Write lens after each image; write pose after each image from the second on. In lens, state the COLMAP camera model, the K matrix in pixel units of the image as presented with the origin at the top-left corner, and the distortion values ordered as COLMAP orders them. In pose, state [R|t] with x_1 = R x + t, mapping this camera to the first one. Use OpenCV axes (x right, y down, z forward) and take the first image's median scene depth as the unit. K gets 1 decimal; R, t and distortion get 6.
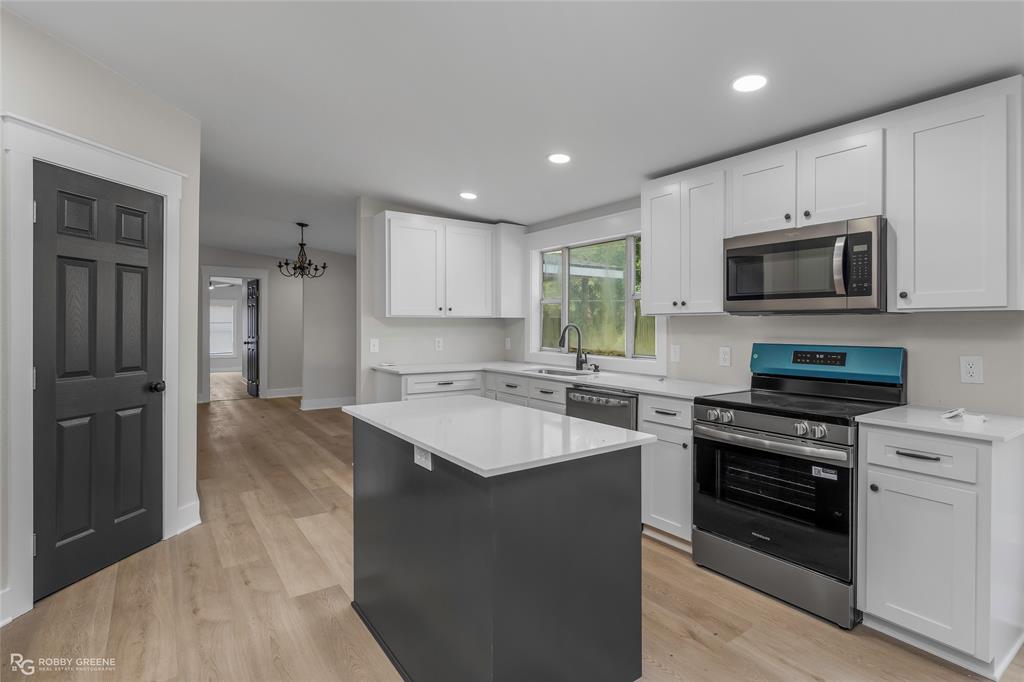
lens RADIAL K [[511.2, 0, 515.1], [0, 511.2, 328.4], [0, 0, 1]] dist [-0.006018, -0.000781]
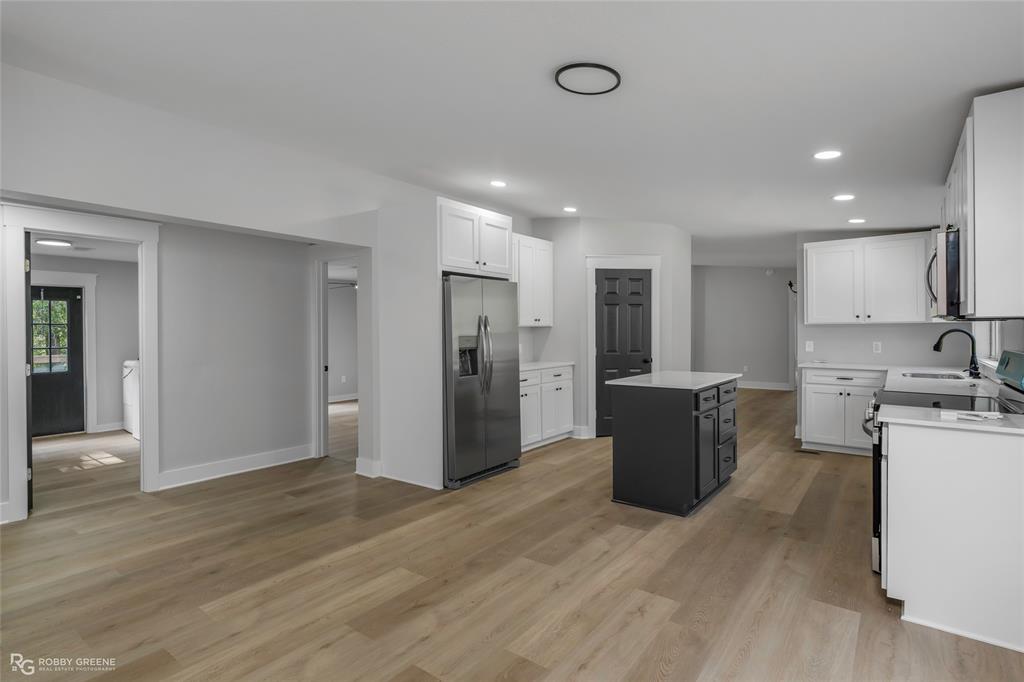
lens RADIAL K [[511.2, 0, 515.1], [0, 511.2, 328.4], [0, 0, 1]] dist [-0.006018, -0.000781]
pose [[0.311747, -0.007214, -0.950138, 1.446535], [-0.000947, 0.999968, -0.007903, -0.001824], [0.950165, 0.003363, 0.311730, -0.225440]]
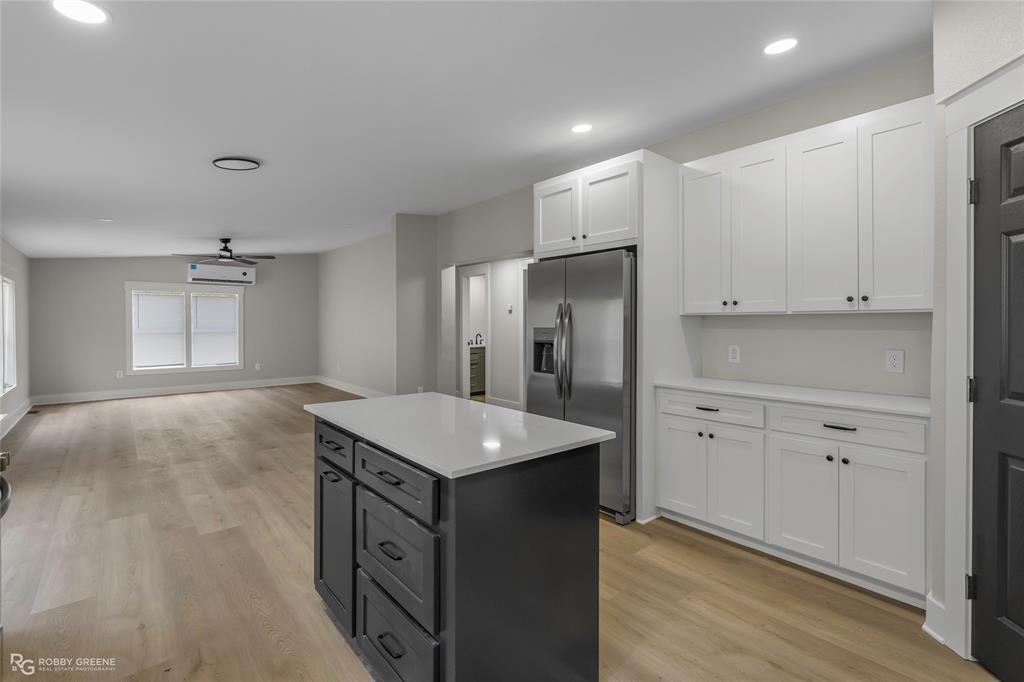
lens RADIAL K [[472.9, 0, 508.5], [0, 472.9, 324.9], [0, 0, 1]] dist [-0.003091, 0.000232]
pose [[-0.996188, -0.003148, -0.087172, -0.114926], [-0.004056, 0.999939, 0.010234, -0.013588], [0.087135, 0.010549, -0.996141, 1.691635]]
